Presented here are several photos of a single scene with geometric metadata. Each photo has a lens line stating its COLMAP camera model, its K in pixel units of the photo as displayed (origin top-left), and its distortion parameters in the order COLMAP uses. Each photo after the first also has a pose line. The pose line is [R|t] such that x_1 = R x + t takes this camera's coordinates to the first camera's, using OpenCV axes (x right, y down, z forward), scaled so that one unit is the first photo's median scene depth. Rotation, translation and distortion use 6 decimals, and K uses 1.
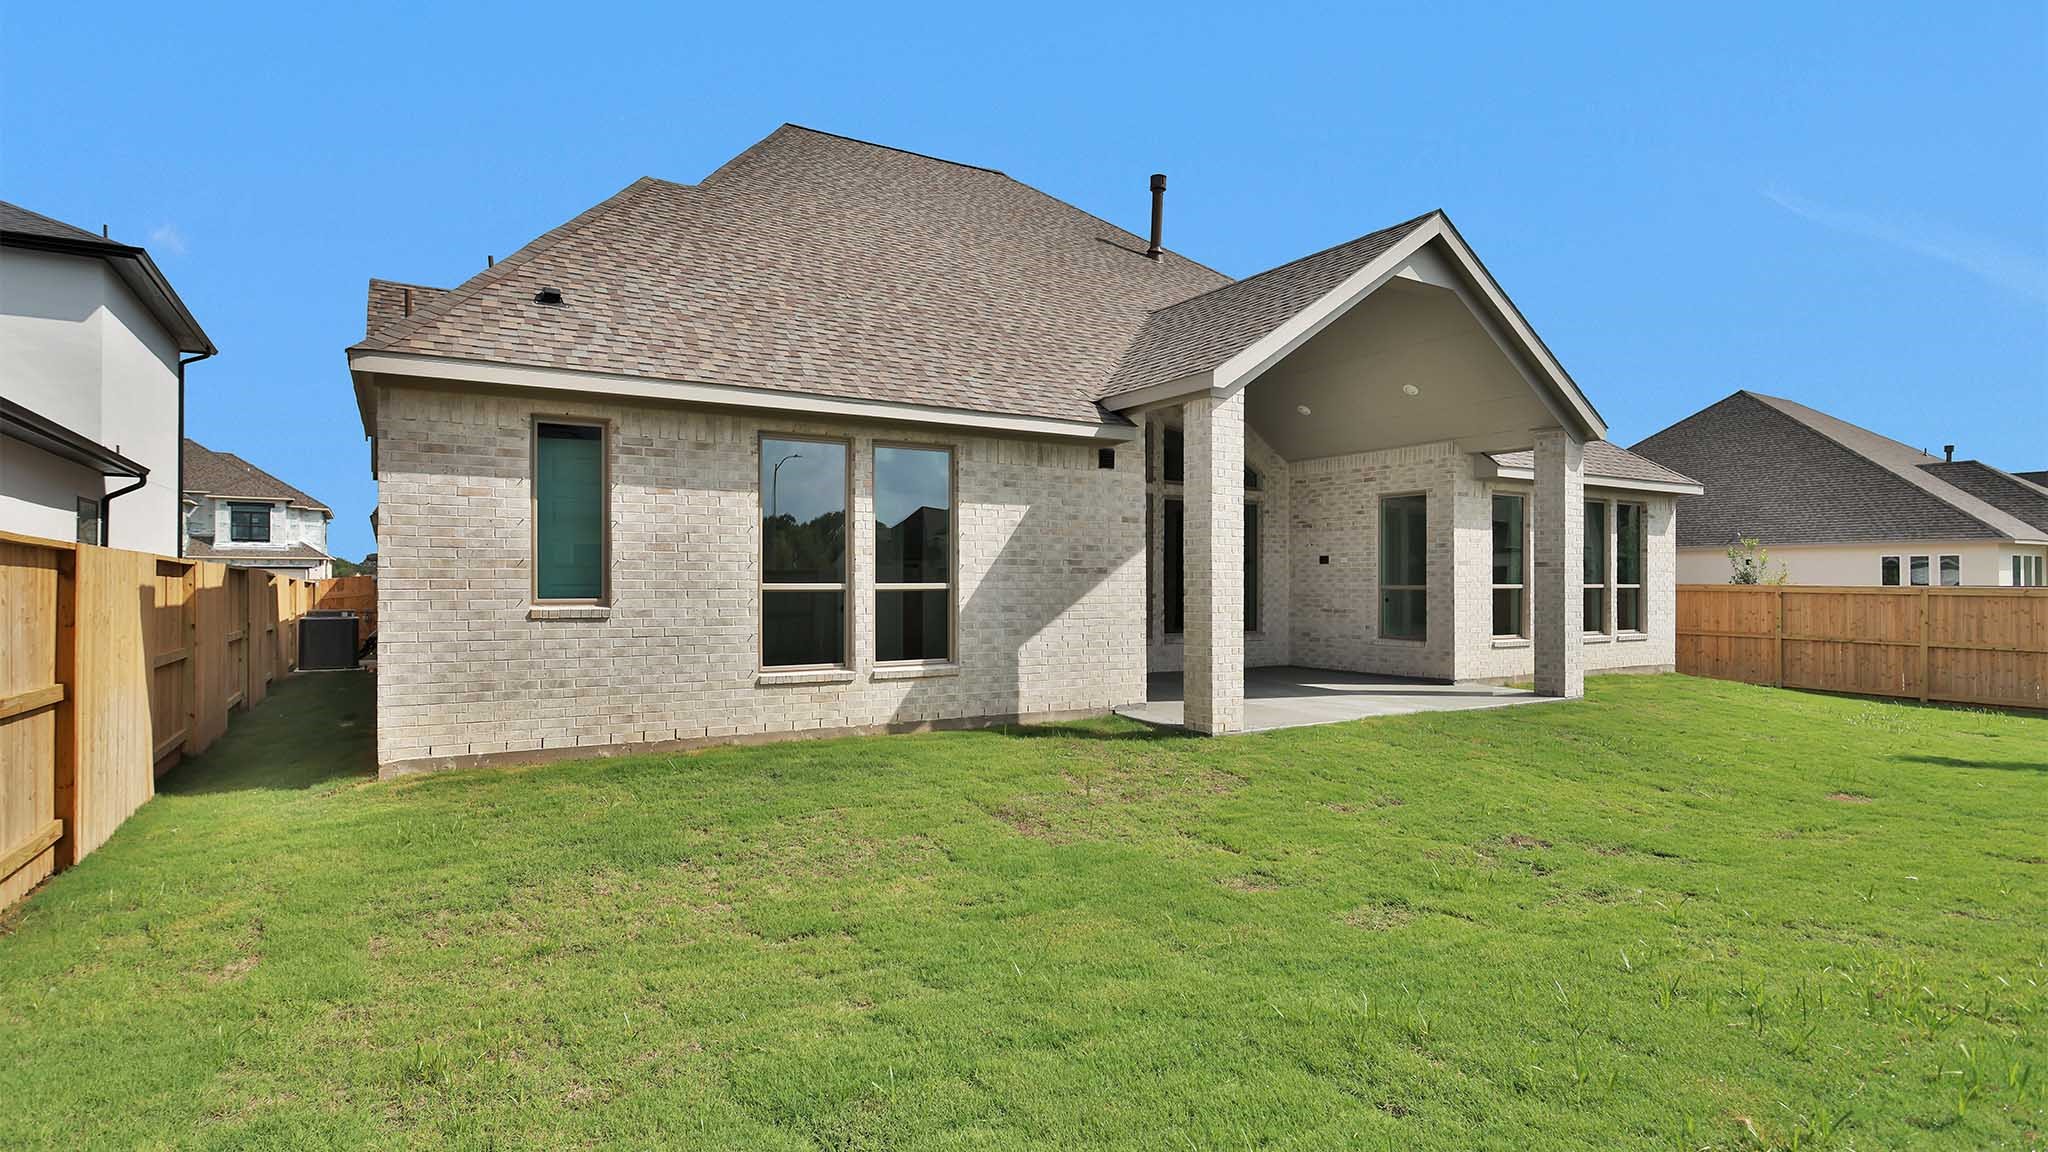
lens RADIAL K [[1022.5, 0, 1024.4], [0, 1022.5, 582.2], [0, 0, 1]] dist [-0.019719, 0.009271]
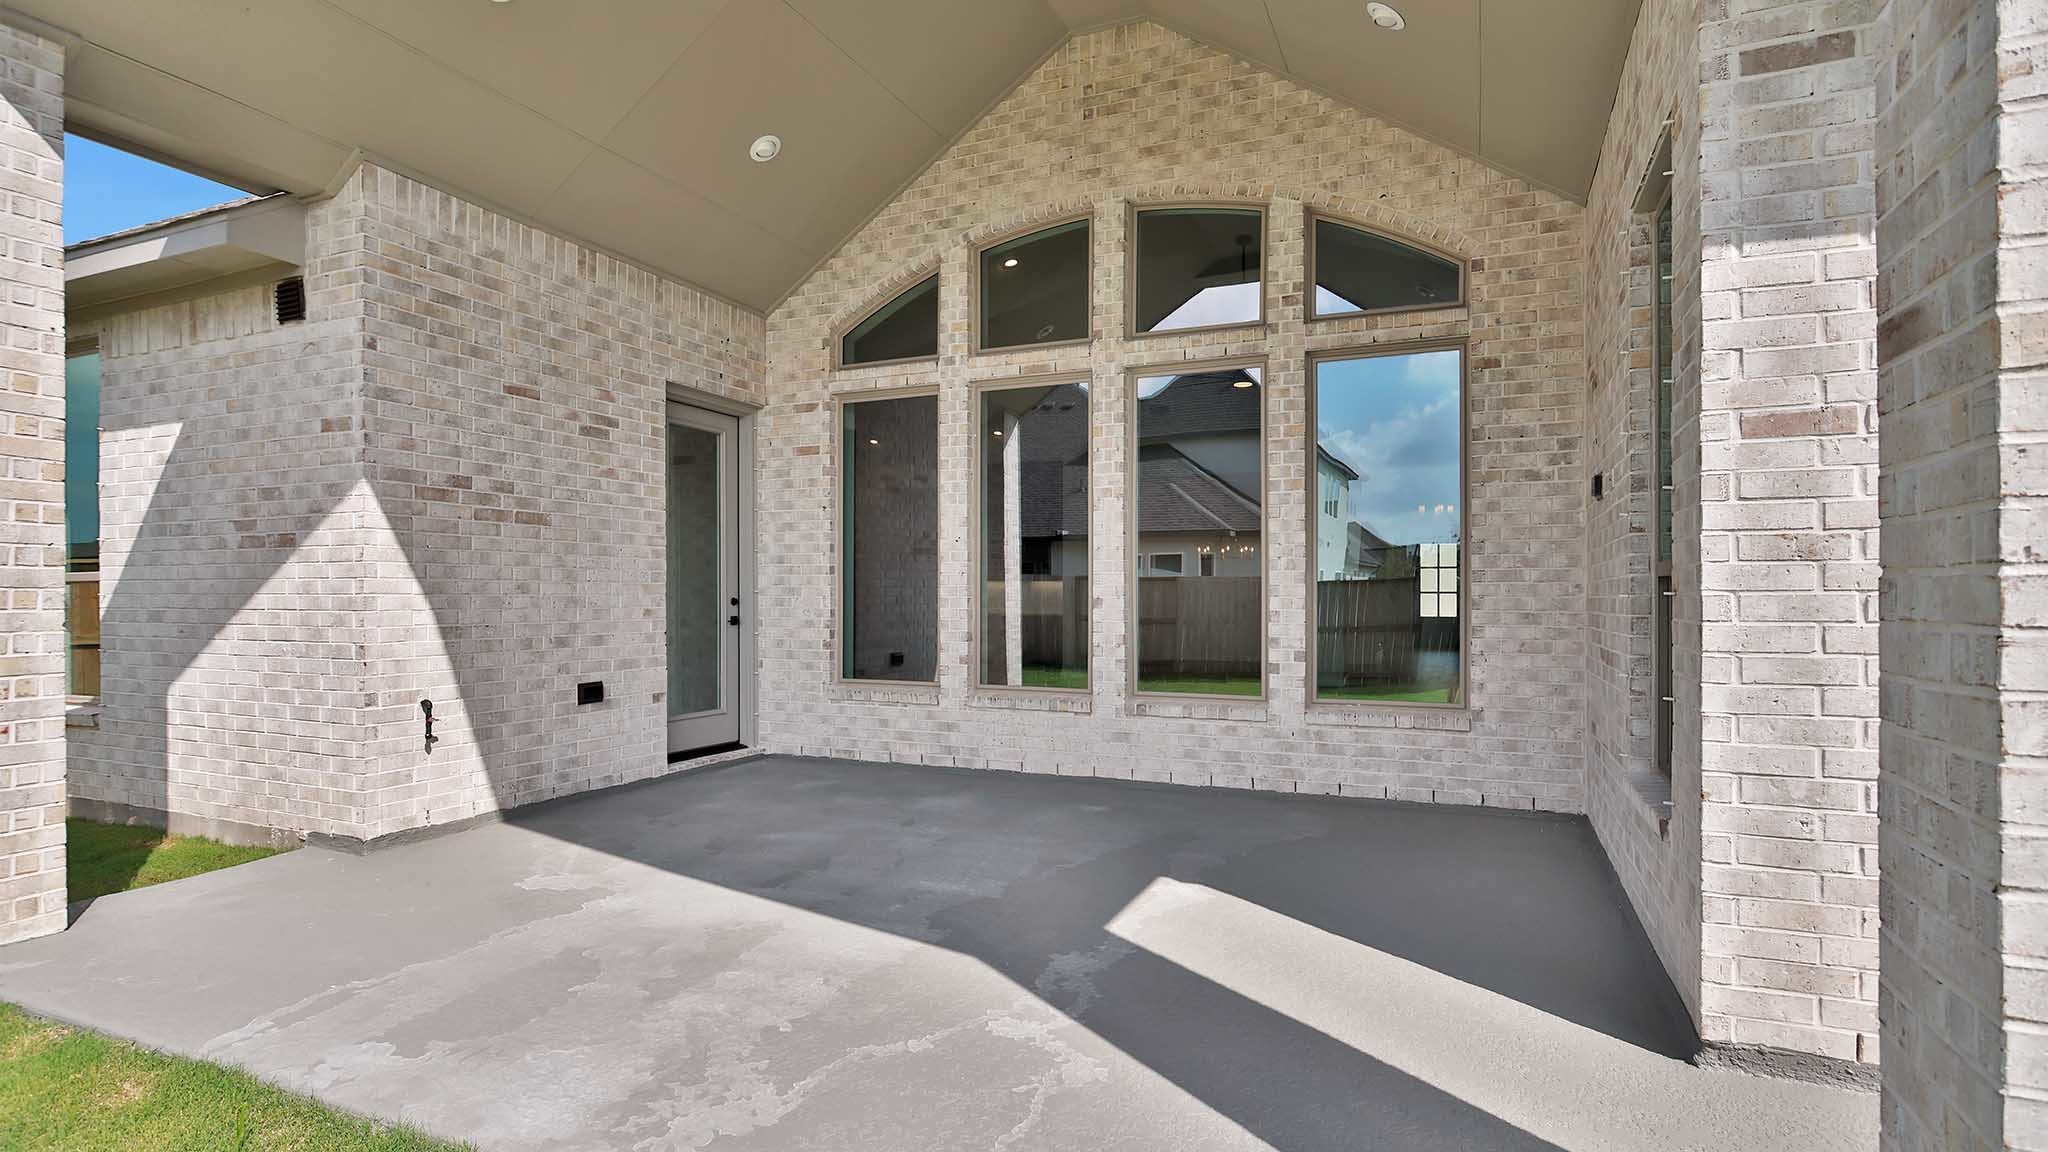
lens RADIAL K [[1022.5, 0, 1019.1], [0, 1022.5, 581.3], [0, 0, 1]] dist [-0.019719, 0.009271]
pose [[0.554852, -0.005190, -0.831933, 0.664678], [0.005239, 0.999983, -0.002744, 0.010875], [0.831933, -0.002836, 0.554869, 1.042195]]
